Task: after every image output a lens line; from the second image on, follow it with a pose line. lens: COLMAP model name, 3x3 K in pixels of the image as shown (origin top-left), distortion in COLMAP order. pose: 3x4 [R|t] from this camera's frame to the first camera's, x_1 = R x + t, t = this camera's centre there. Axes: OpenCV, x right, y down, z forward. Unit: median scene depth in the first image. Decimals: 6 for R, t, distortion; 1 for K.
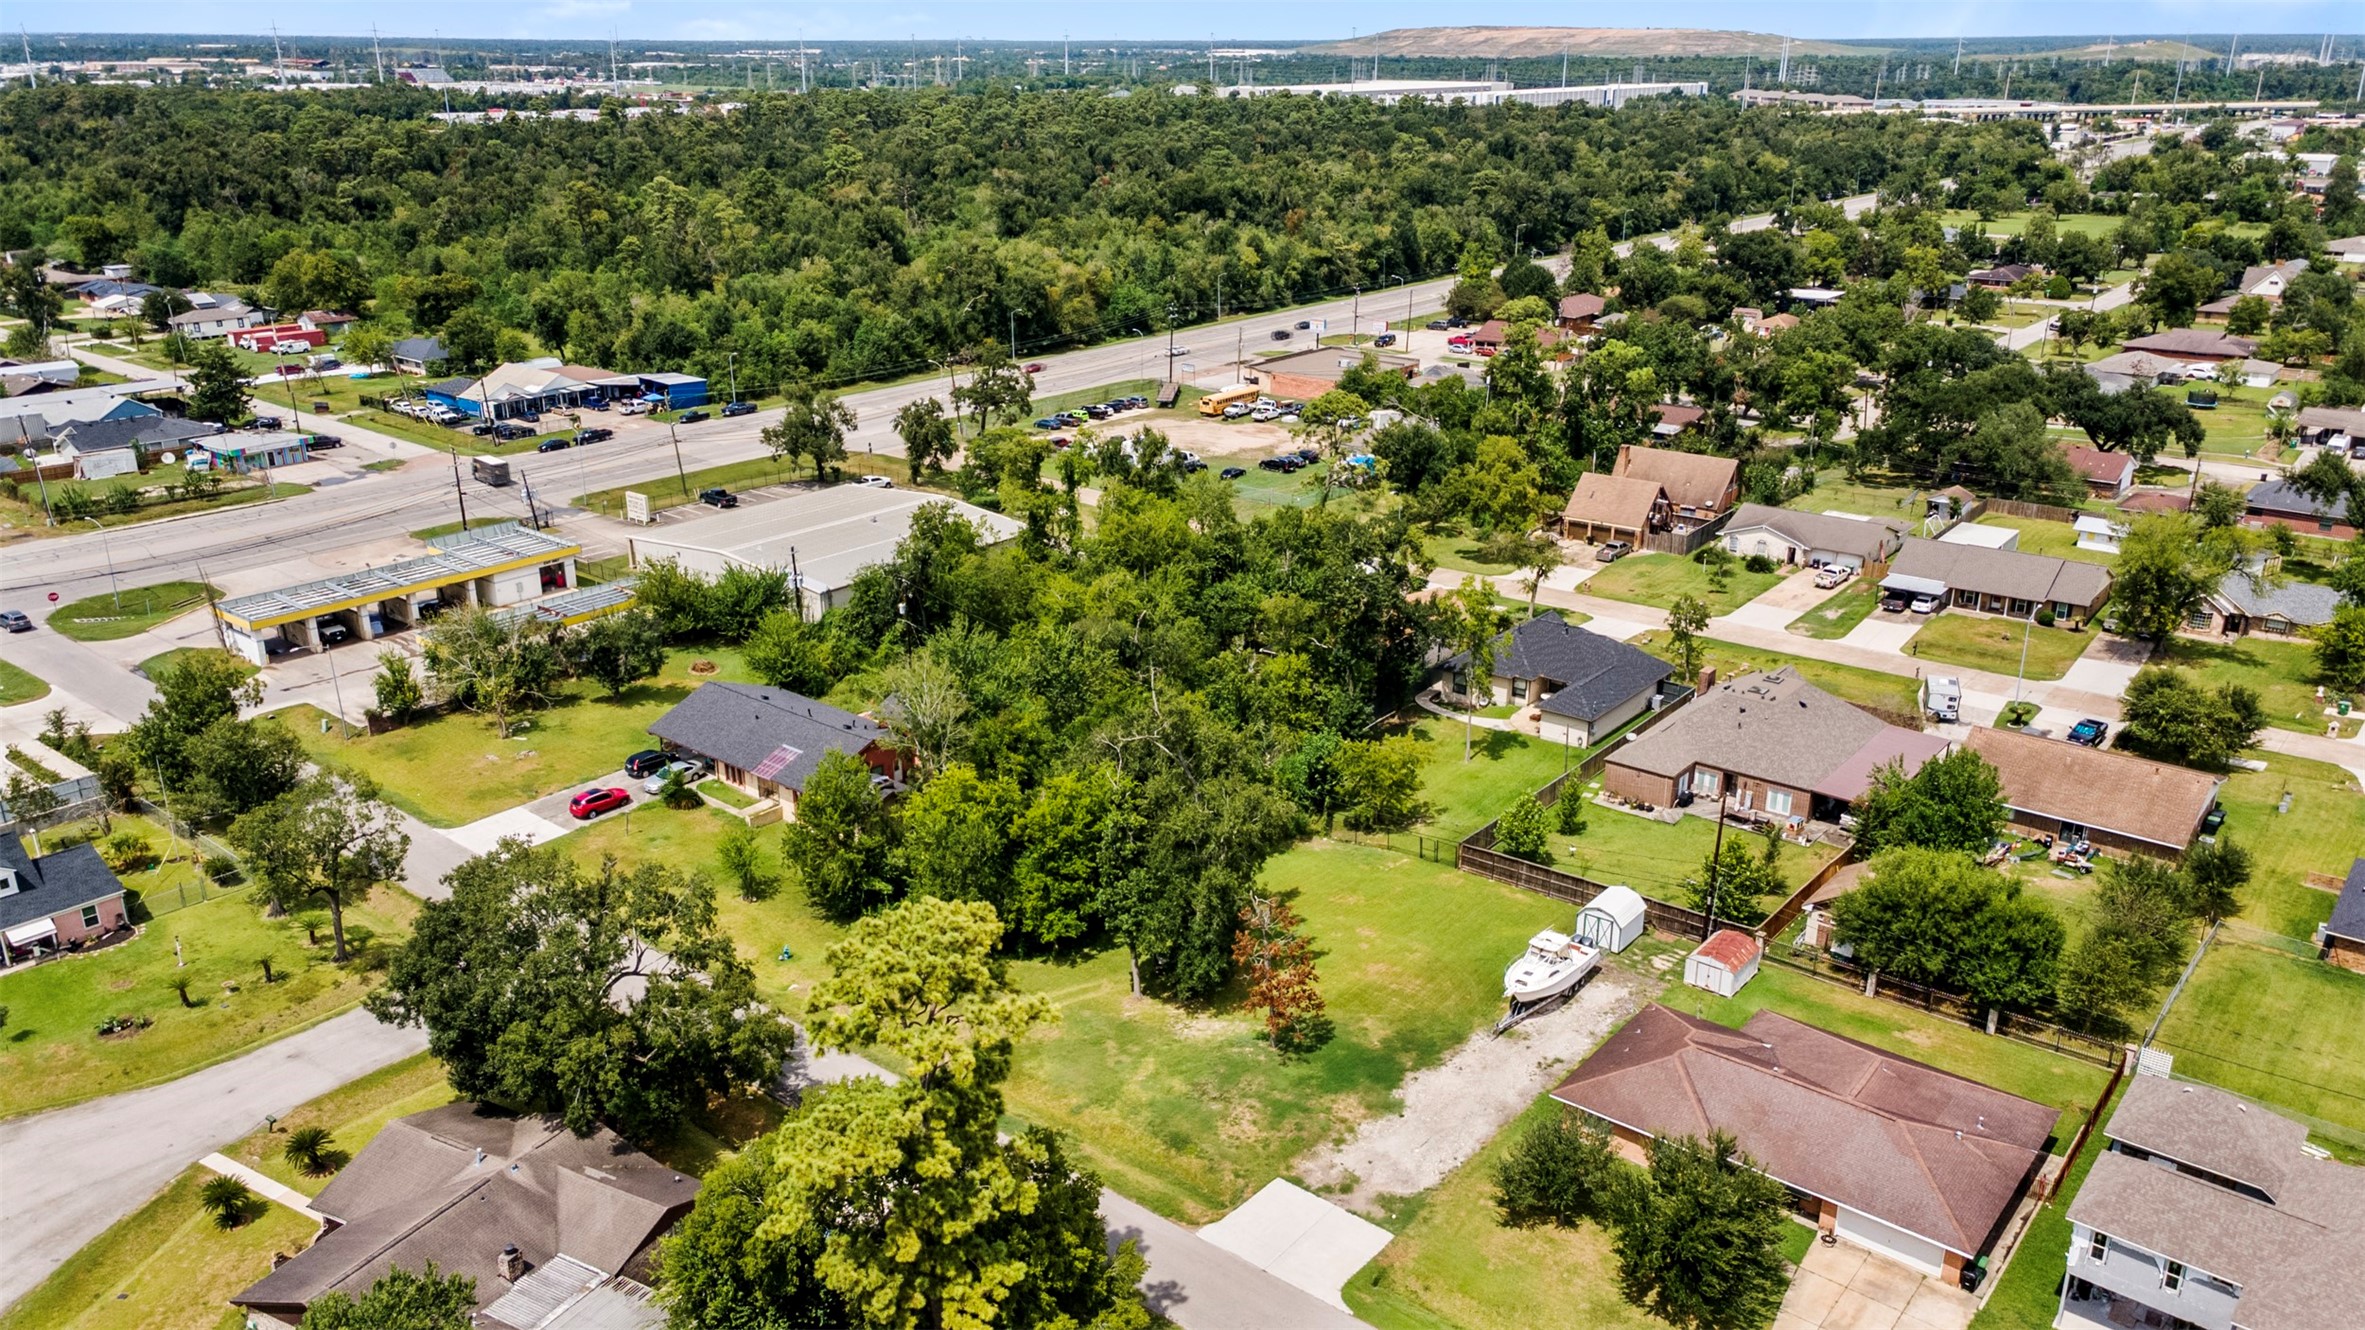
lens RADIAL K [[1744.5, 0, 1174.1], [0, 1744.5, 688.2], [0, 0, 1]] dist [0.016163, 0.044834]
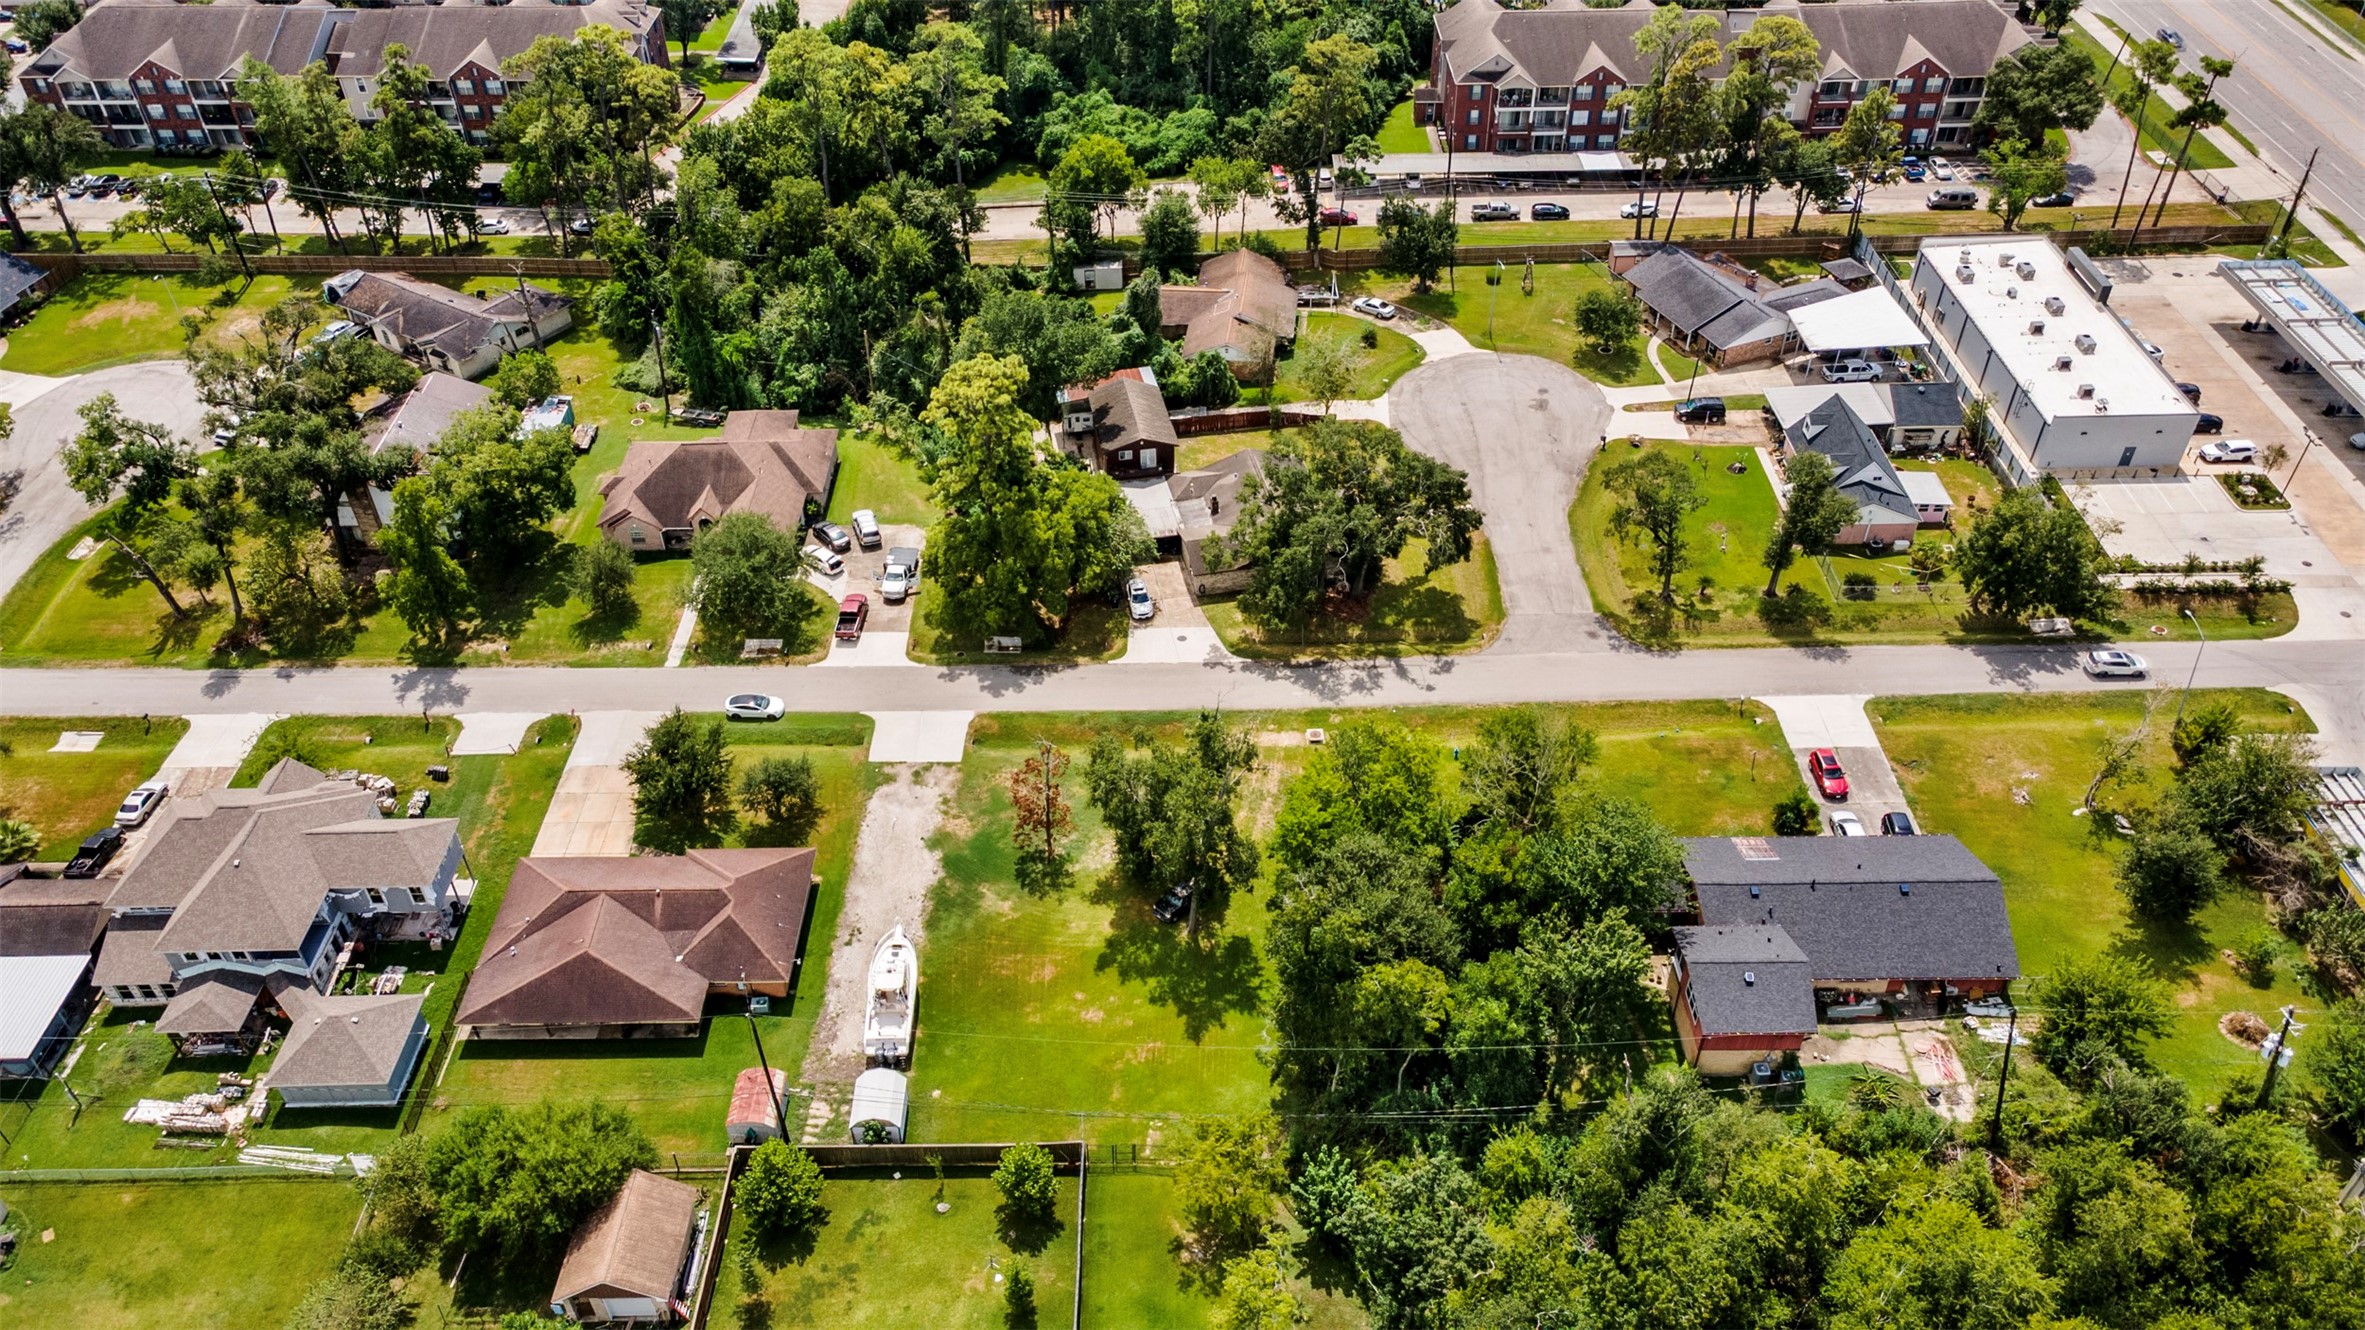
lens RADIAL K [[1744.5, 0, 1172.8], [0, 1744.5, 673.3], [0, 0, 1]] dist [0.016163, 0.044834]
pose [[-0.769614, 0.418139, -0.482550, 0.431784], [-0.209534, 0.548501, 0.809470, -0.718525], [0.603150, 0.724090, -0.334520, 1.096479]]
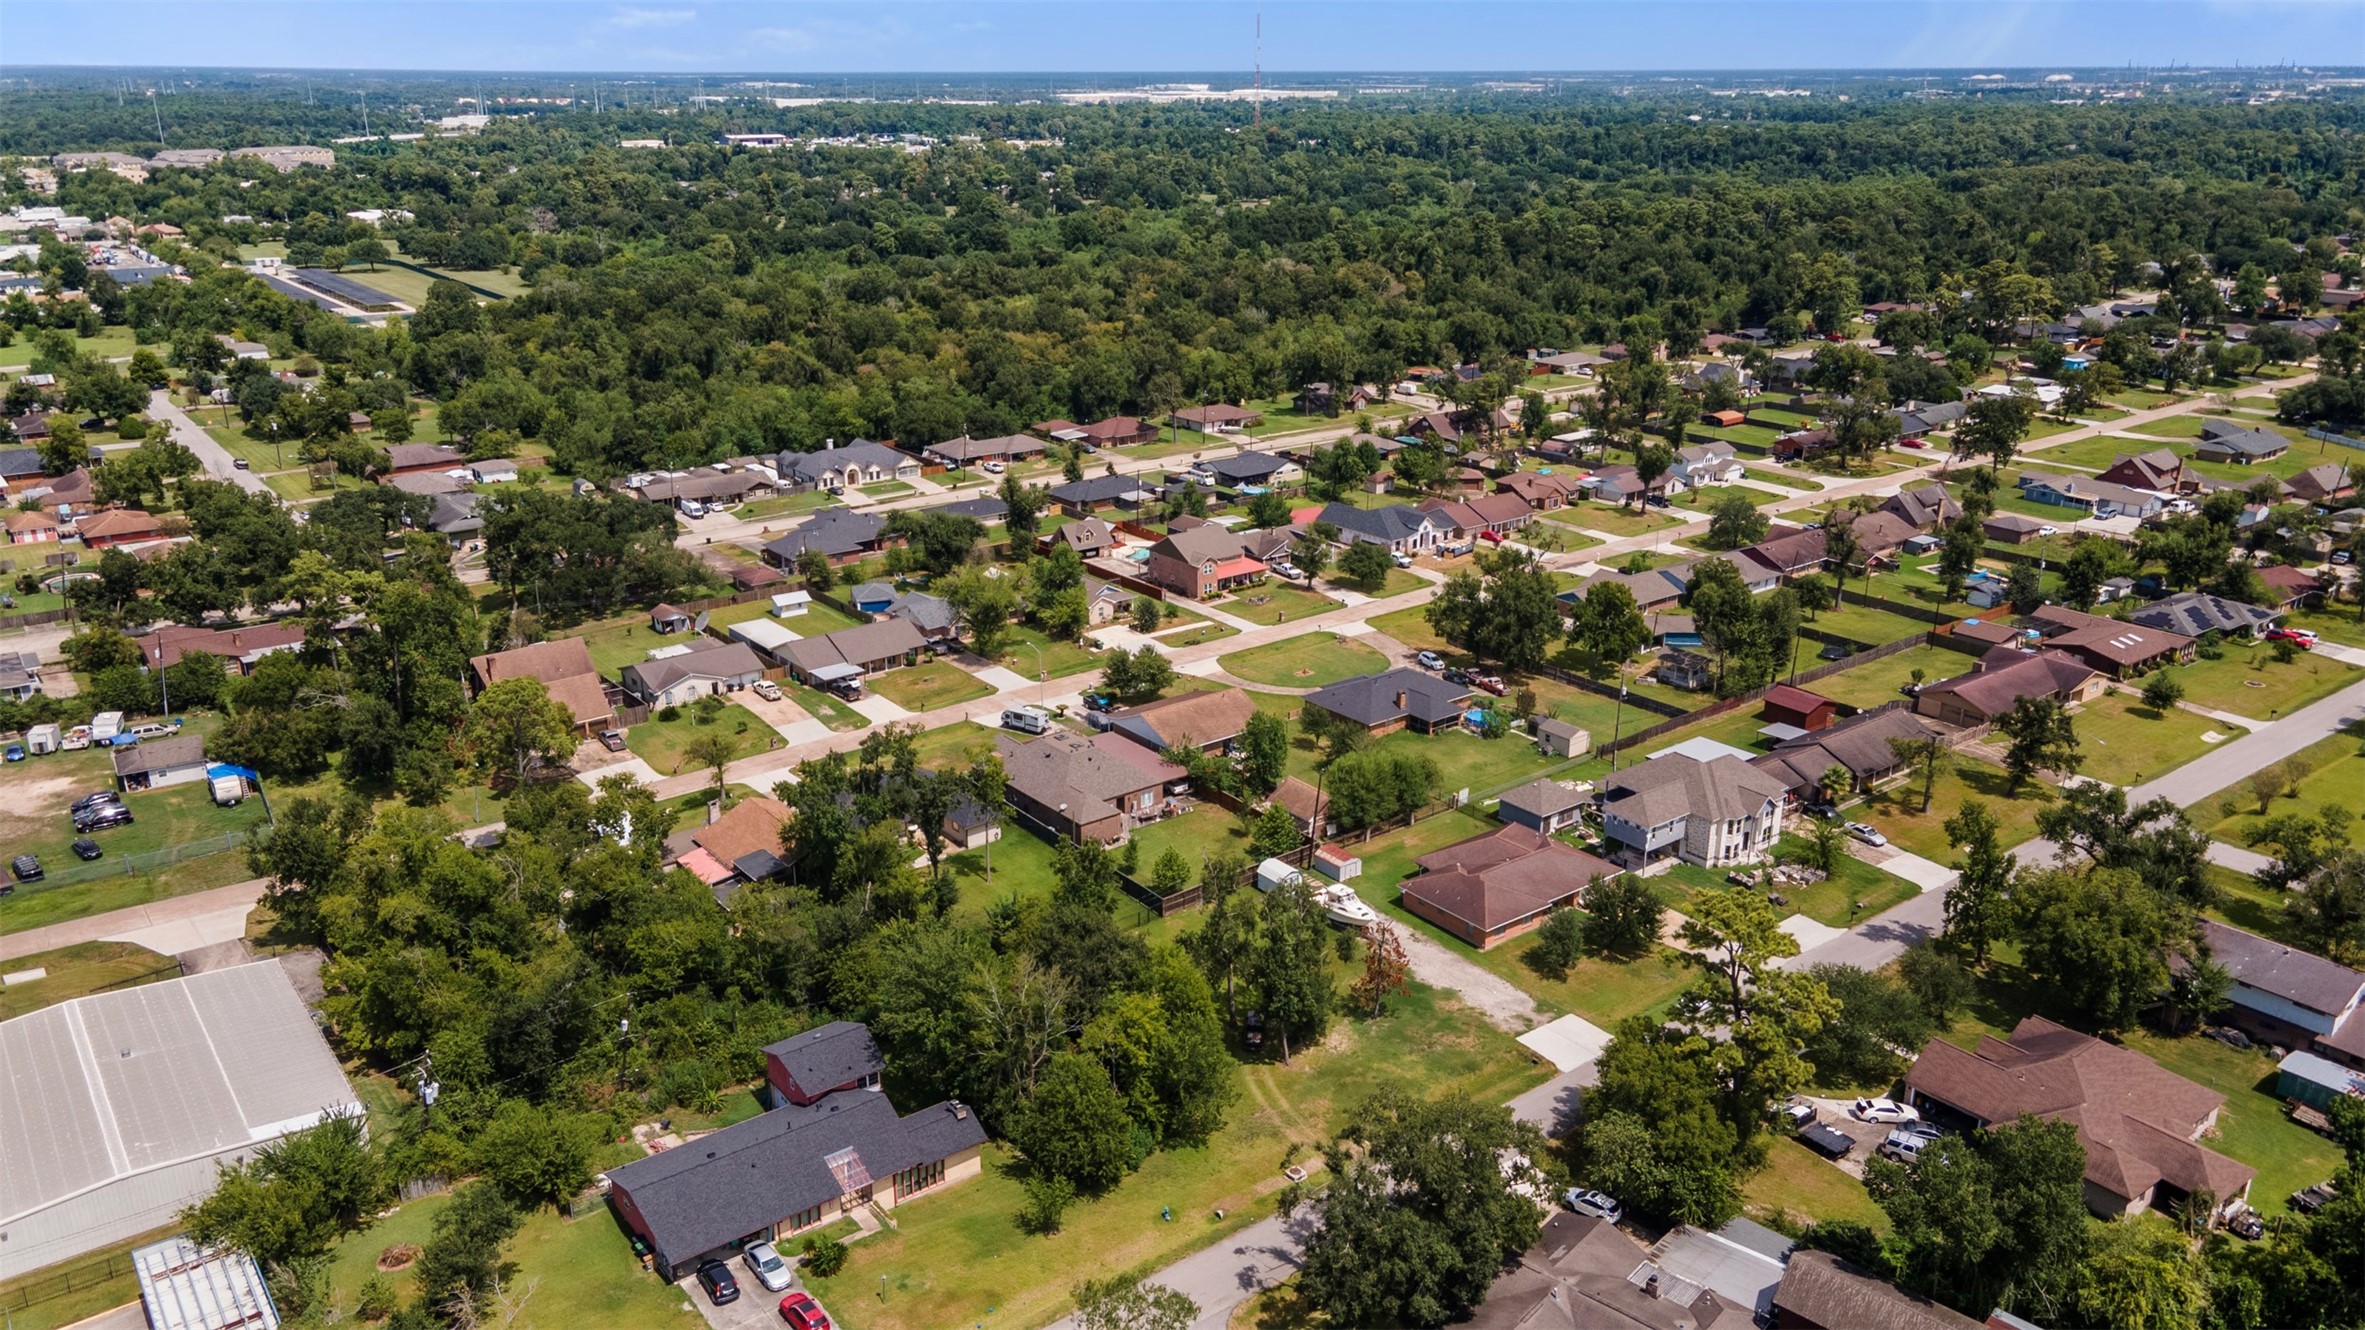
lens RADIAL K [[1744.5, 0, 1164.0], [0, 1744.5, 622.6], [0, 0, 1]] dist [0.016163, 0.044834]
pose [[0.234064, -0.293385, 0.926898, -1.039145], [0.340899, 0.917618, 0.204363, -0.390597], [-0.910495, 0.268145, 0.314796, 0.468539]]
